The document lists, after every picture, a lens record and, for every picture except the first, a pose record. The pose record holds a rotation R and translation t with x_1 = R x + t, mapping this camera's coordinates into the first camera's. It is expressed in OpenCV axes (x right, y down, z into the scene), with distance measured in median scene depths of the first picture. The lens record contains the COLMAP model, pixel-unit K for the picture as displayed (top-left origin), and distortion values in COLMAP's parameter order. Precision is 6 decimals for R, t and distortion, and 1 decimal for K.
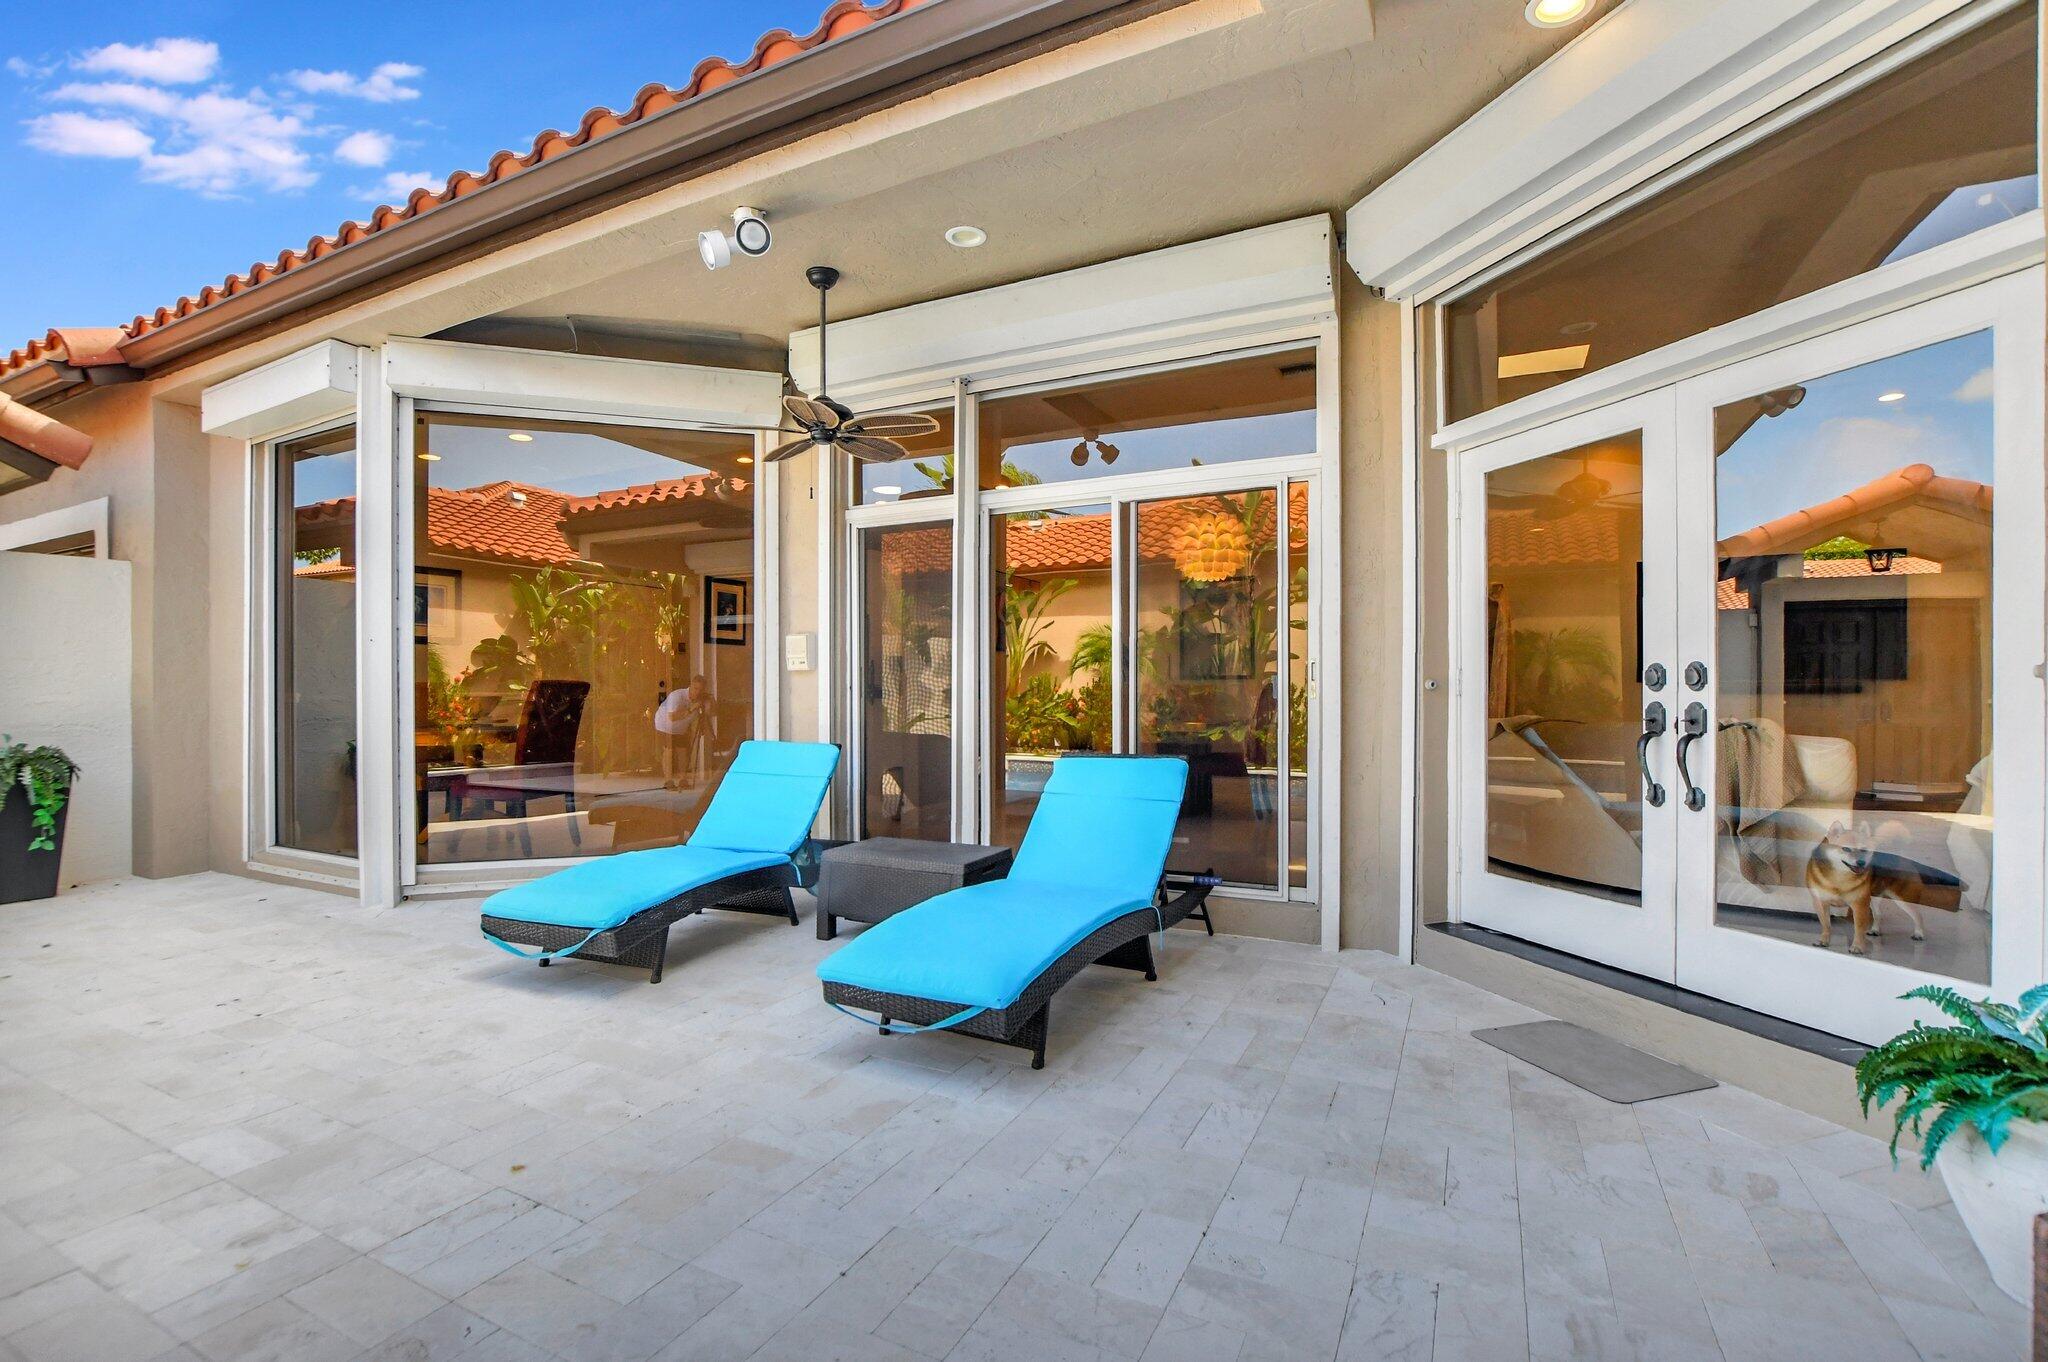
lens RADIAL K [[917.6, 0, 1004.3], [0, 917.6, 700.2], [0, 0, 1]] dist [-0.020769, 0.000036]
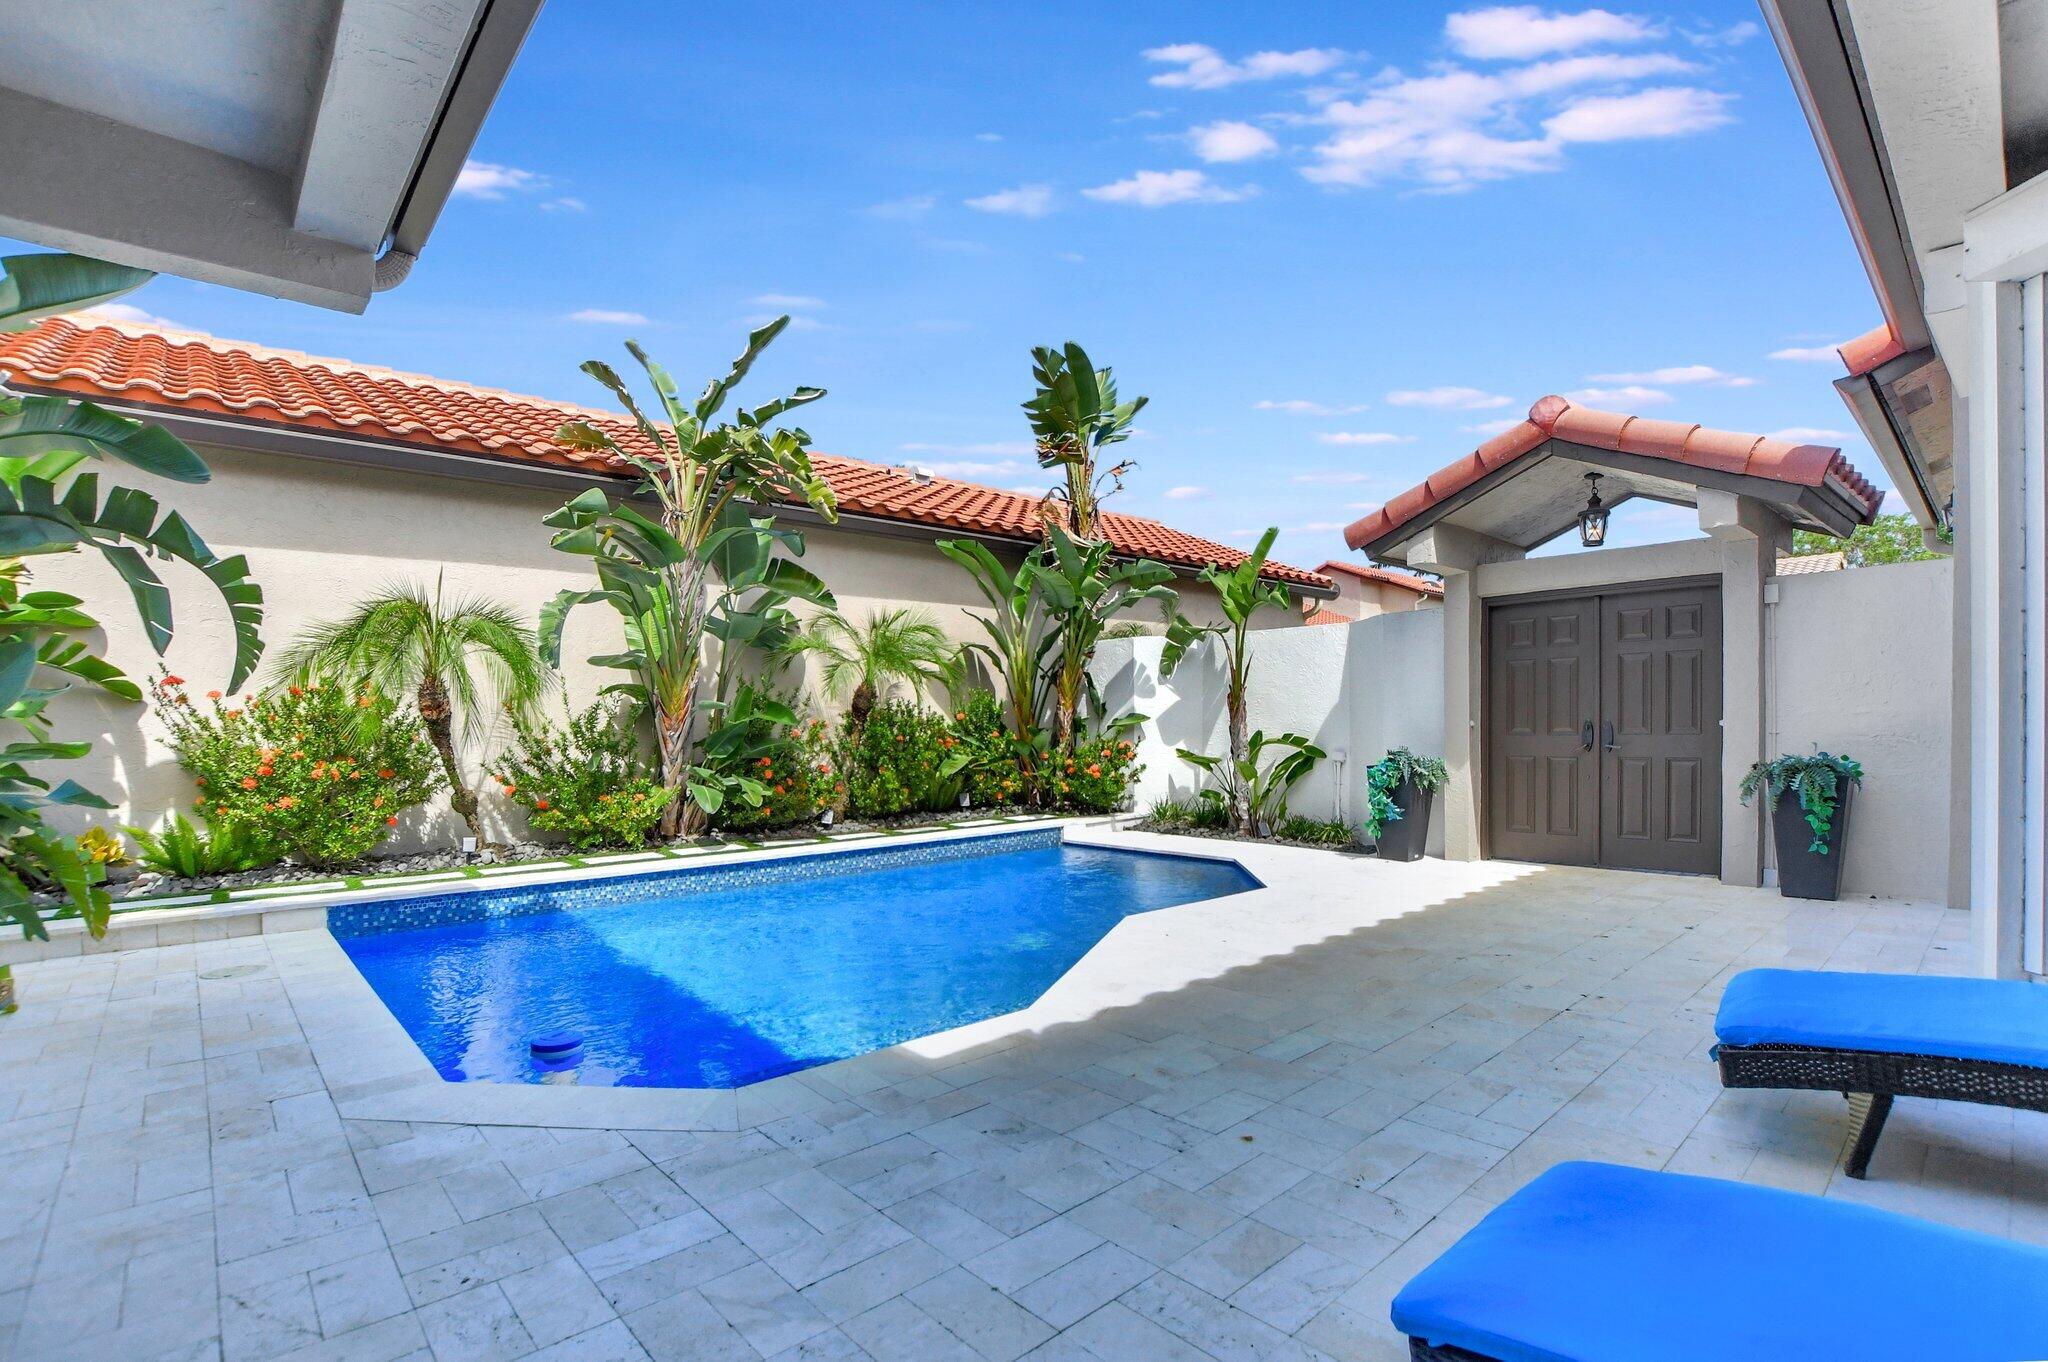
lens RADIAL K [[944.0, 0, 1003.0], [0, 944.0, 746.9], [0, 0, 1]] dist [-0.022419, -0.000100]
pose [[-0.360581, 0.033183, -0.932137, 0.320285], [0.011984, 0.999449, 0.030944, -0.003860], [0.932651, -0.000013, -0.360780, 0.570832]]
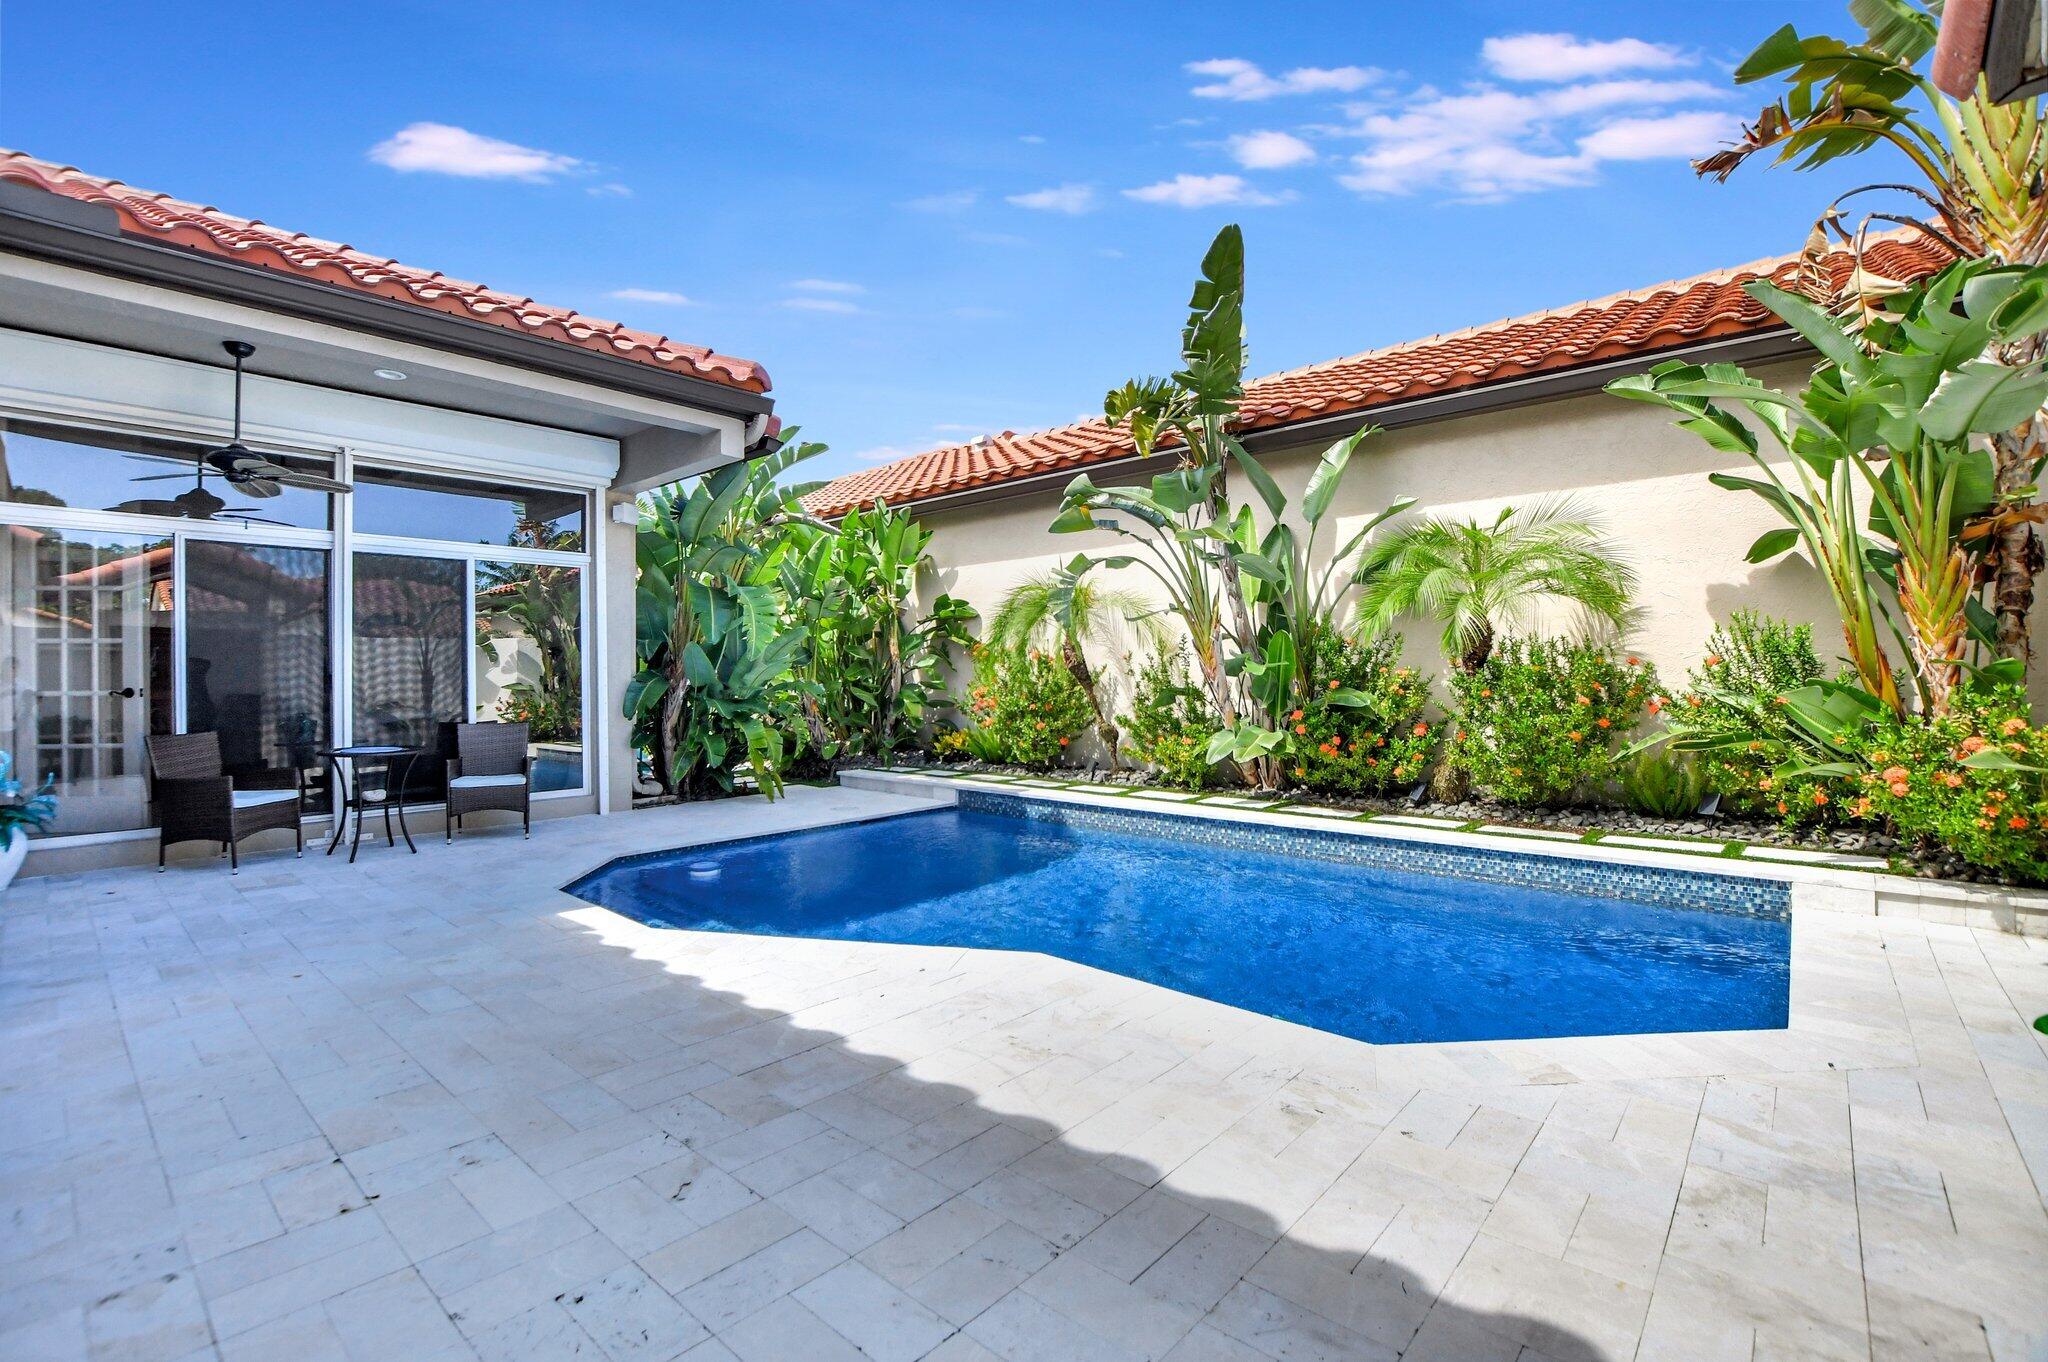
lens RADIAL K [[900.2, 0, 992.6], [0, 900.2, 684.7], [0, 0, 1]] dist [-0.027905, 0.000288]
pose [[-0.965570, 0.011775, 0.259878, -1.077465], [0.014793, 0.999844, 0.009661, -0.001038], [-0.259723, 0.013172, -0.965593, 1.099522]]
